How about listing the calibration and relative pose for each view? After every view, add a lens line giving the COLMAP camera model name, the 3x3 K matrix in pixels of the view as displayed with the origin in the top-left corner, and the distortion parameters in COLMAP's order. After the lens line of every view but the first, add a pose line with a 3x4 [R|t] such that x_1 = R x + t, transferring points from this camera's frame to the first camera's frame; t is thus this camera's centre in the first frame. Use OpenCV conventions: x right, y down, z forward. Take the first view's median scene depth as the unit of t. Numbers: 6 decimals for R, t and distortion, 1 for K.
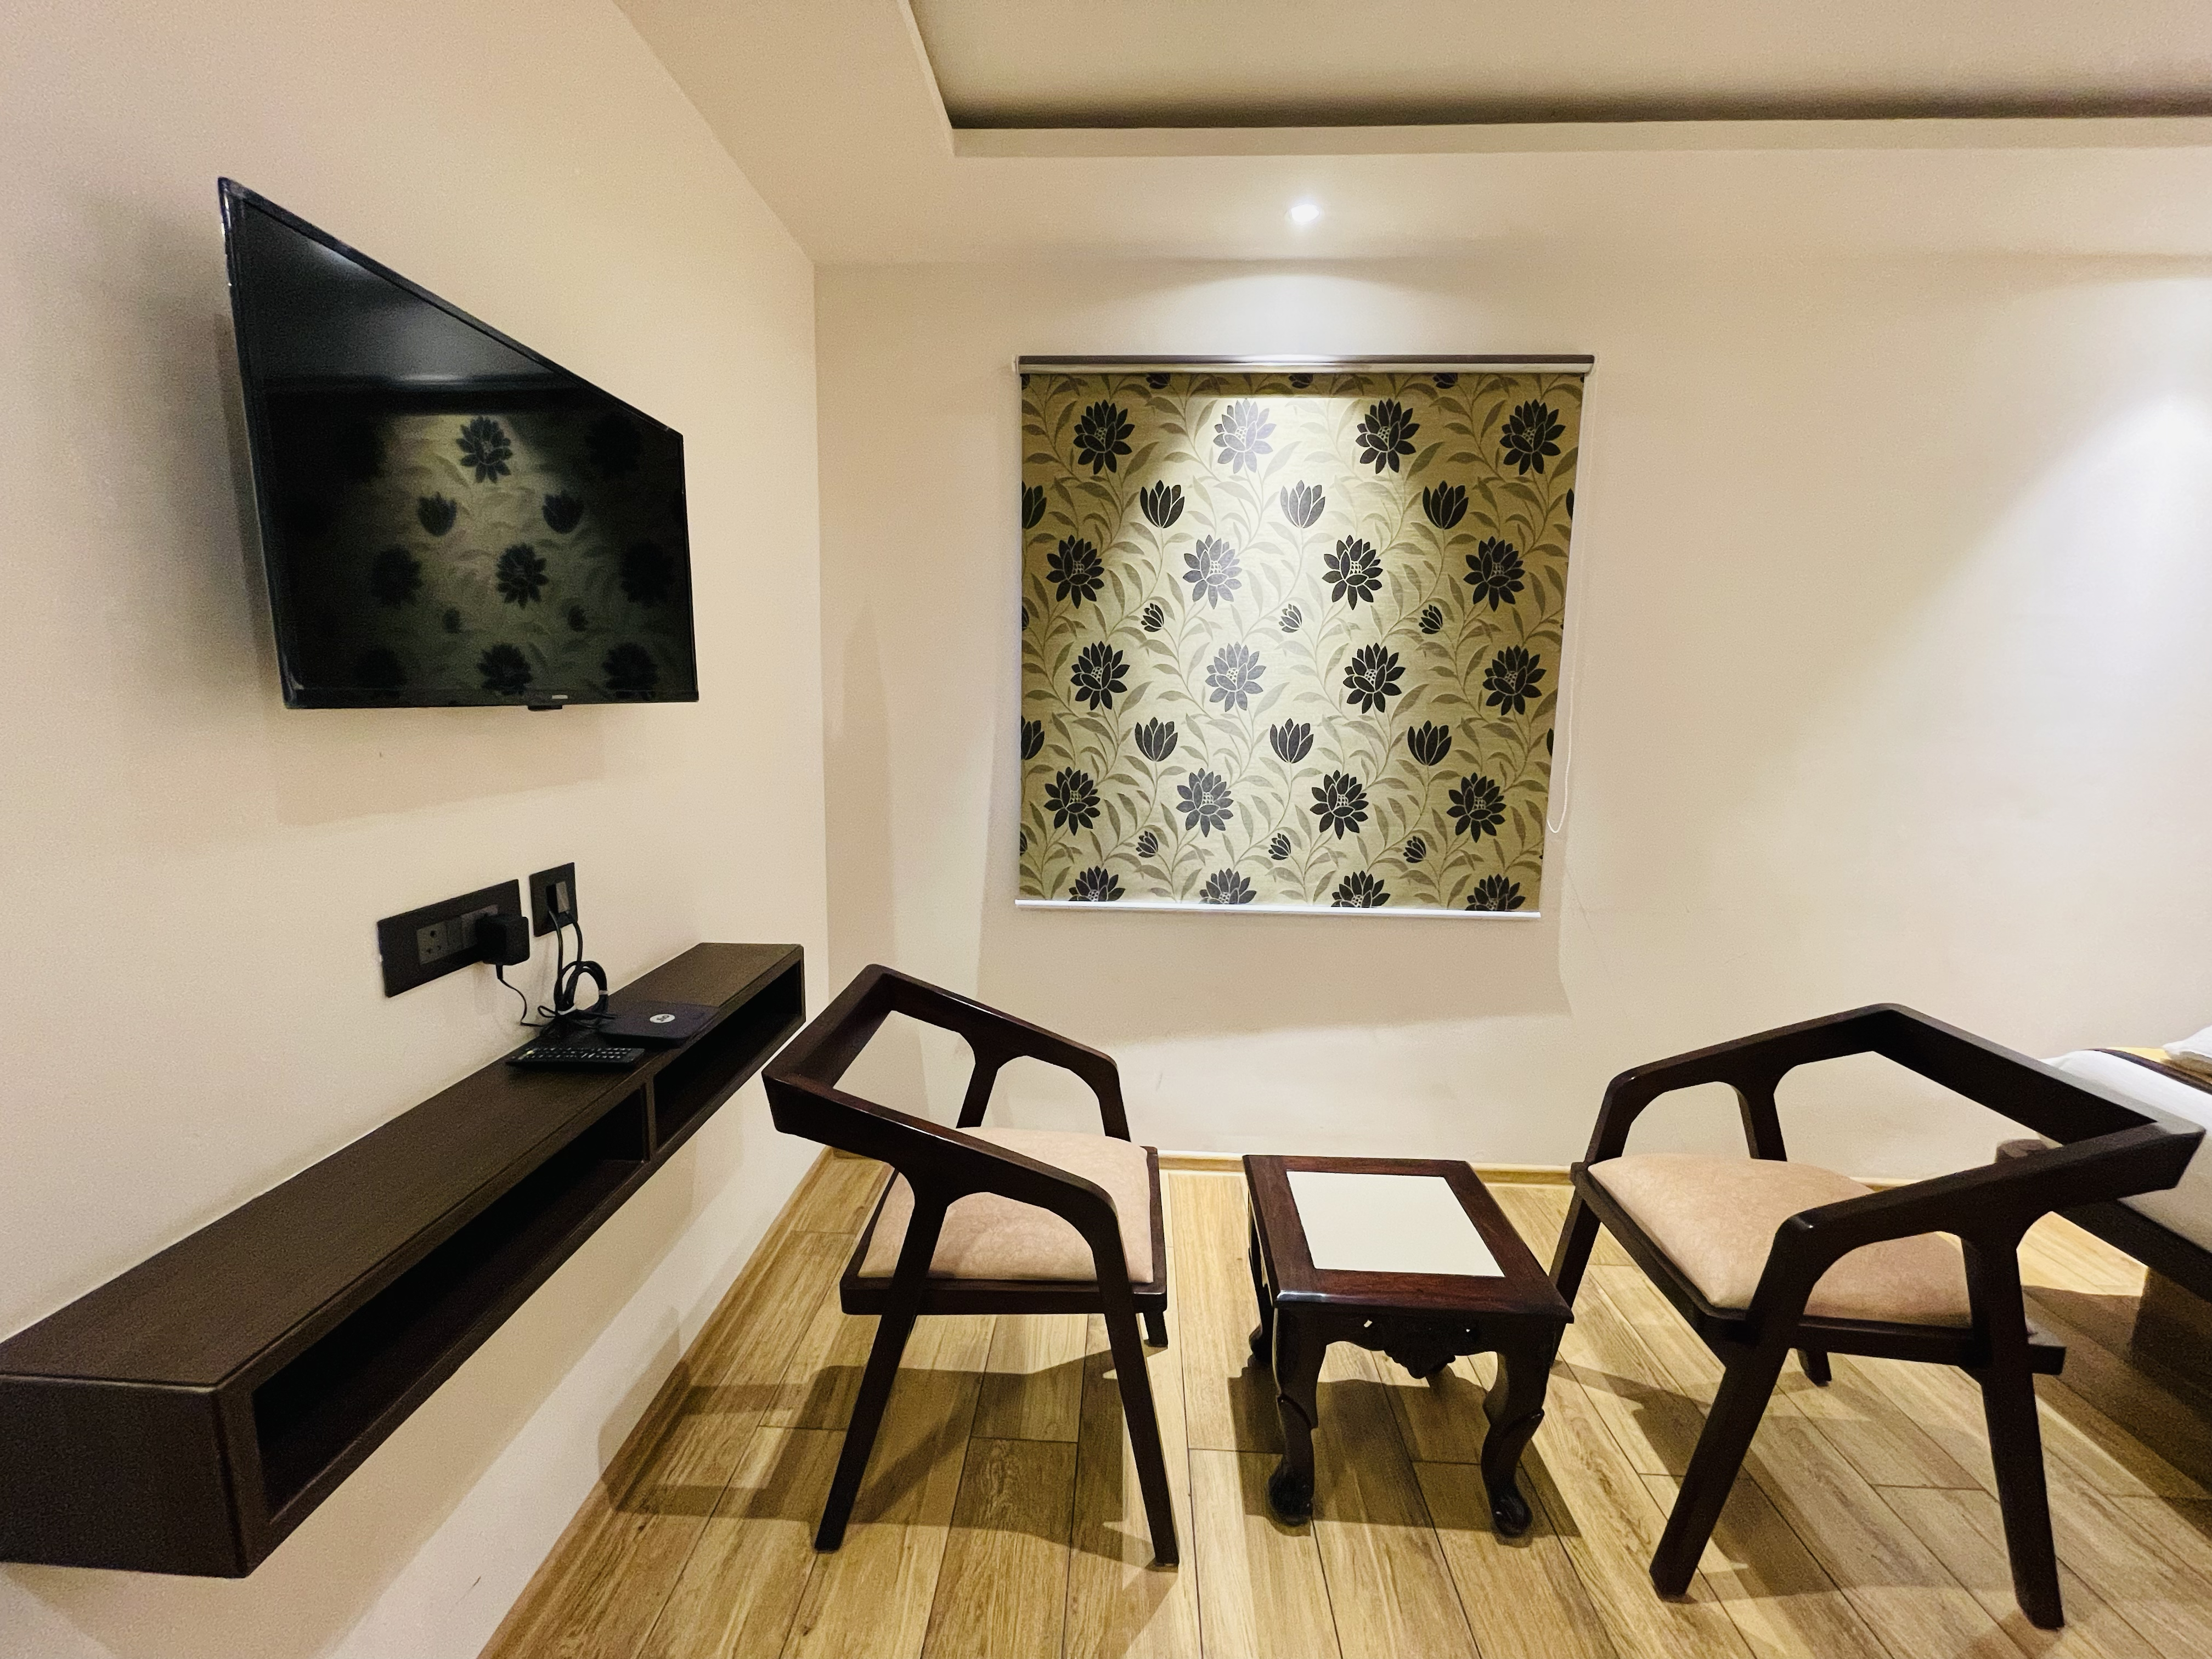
lens RADIAL K [[891.2, 0, 1098.6], [0, 891.2, 827.3], [0, 0, 1]] dist [-0.003140, 0.000068]
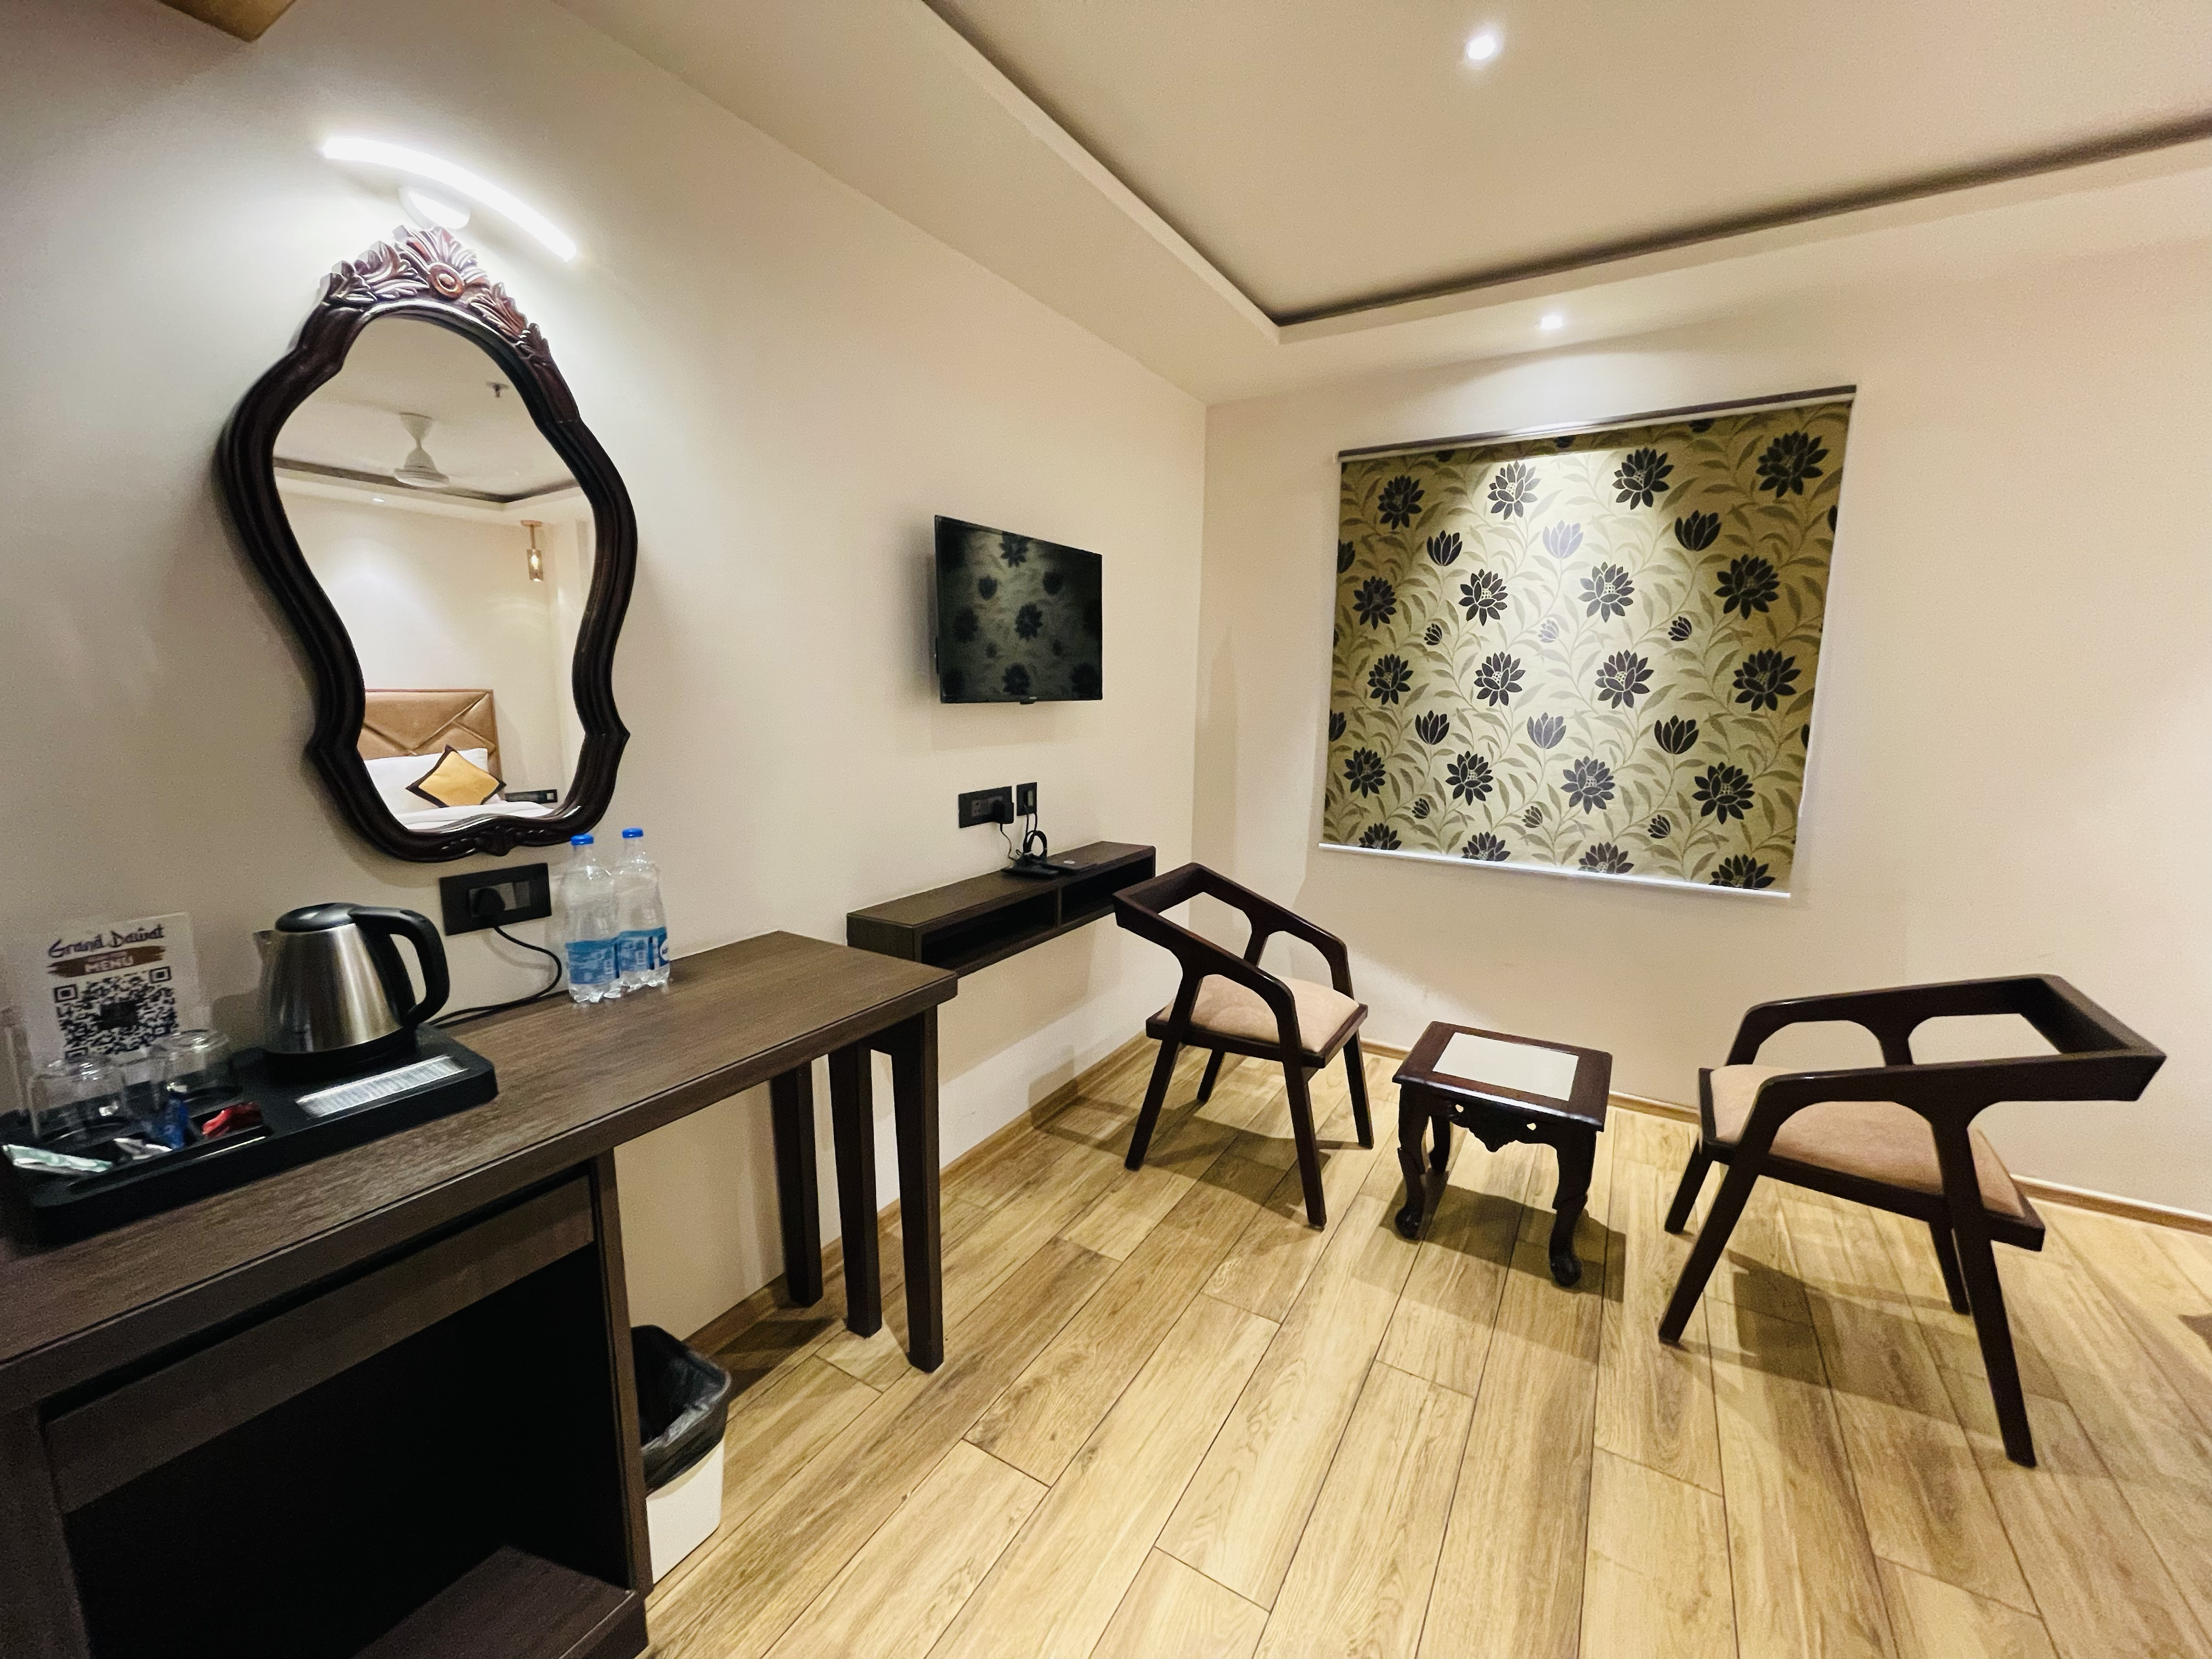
lens RADIAL K [[891.2, 0, 1105.9], [0, 891.2, 828.1], [0, 0, 1]] dist [-0.003140, 0.000068]
pose [[0.881891, 0.068813, -0.466404, 0.287708], [-0.065301, 0.997584, 0.023709, 0.052068], [0.466908, 0.009548, 0.884254, -0.408142]]
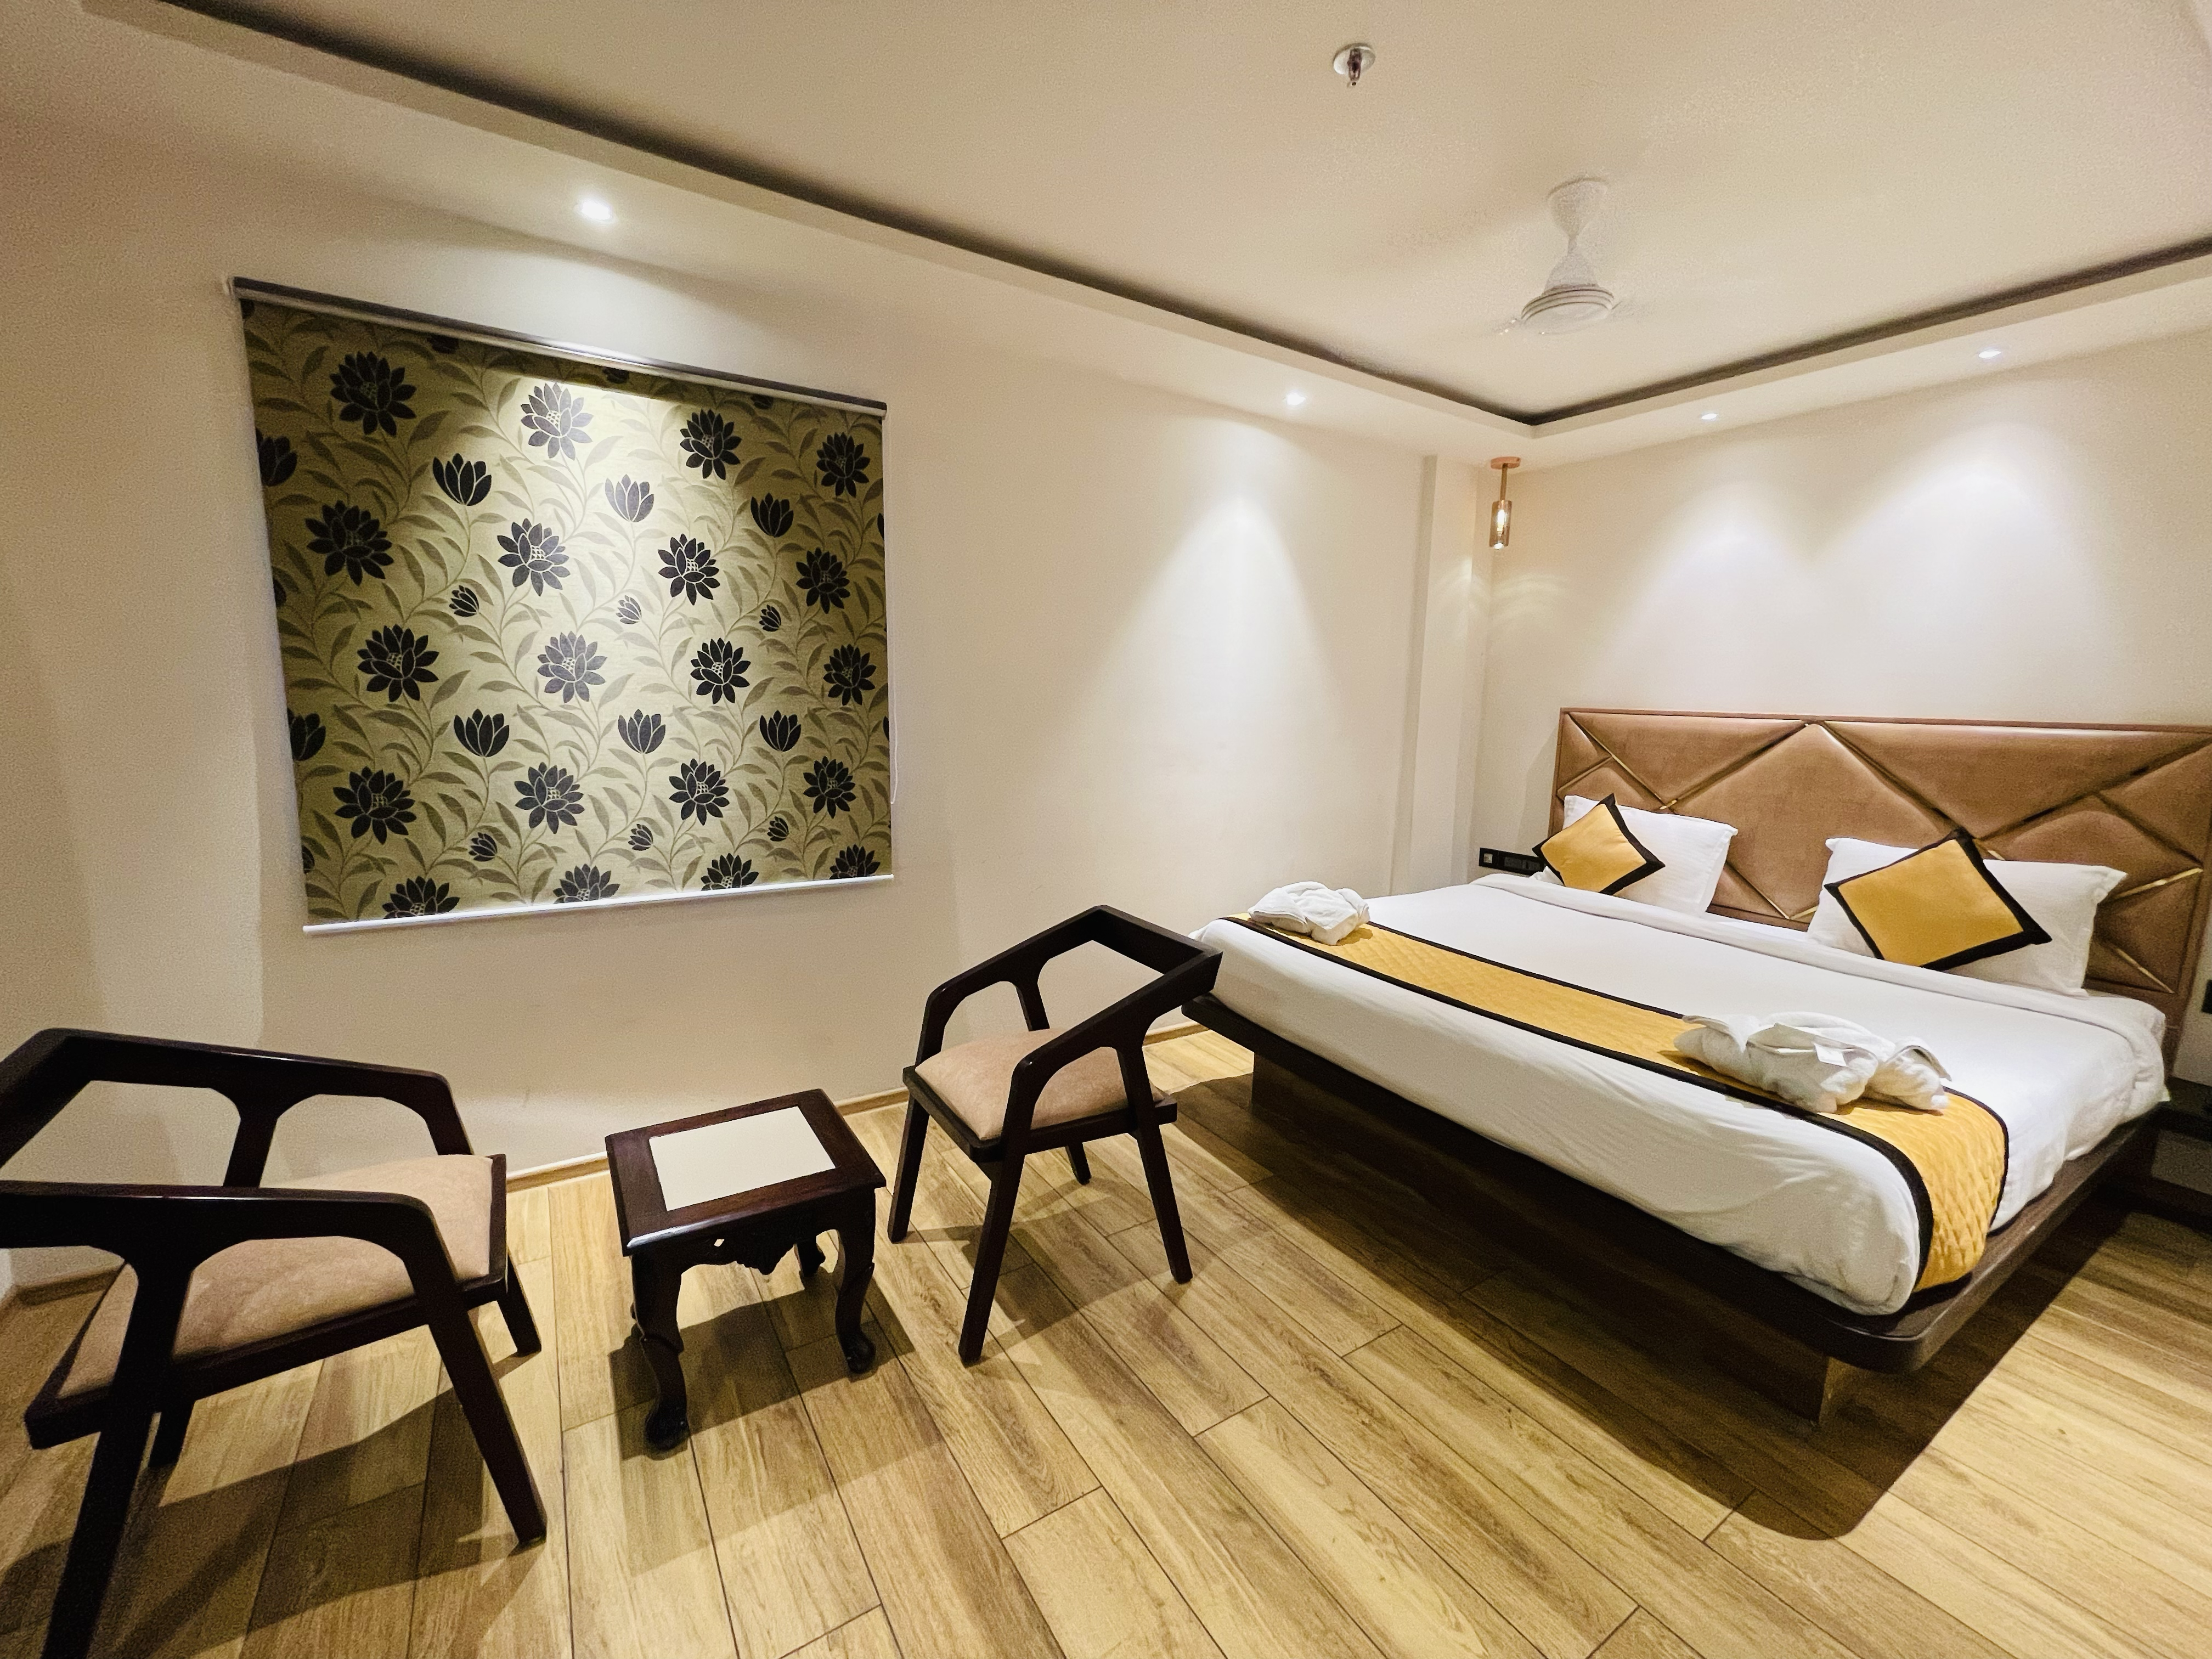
lens RADIAL K [[891.2, 0, 1093.3], [0, 891.2, 832.2], [0, 0, 1]] dist [-0.003140, 0.000068]
pose [[0.823407, -0.082859, 0.561369, 0.065694], [0.075643, 0.996480, 0.036130, 0.020827], [-0.562387, 0.012714, 0.826776, -0.138216]]
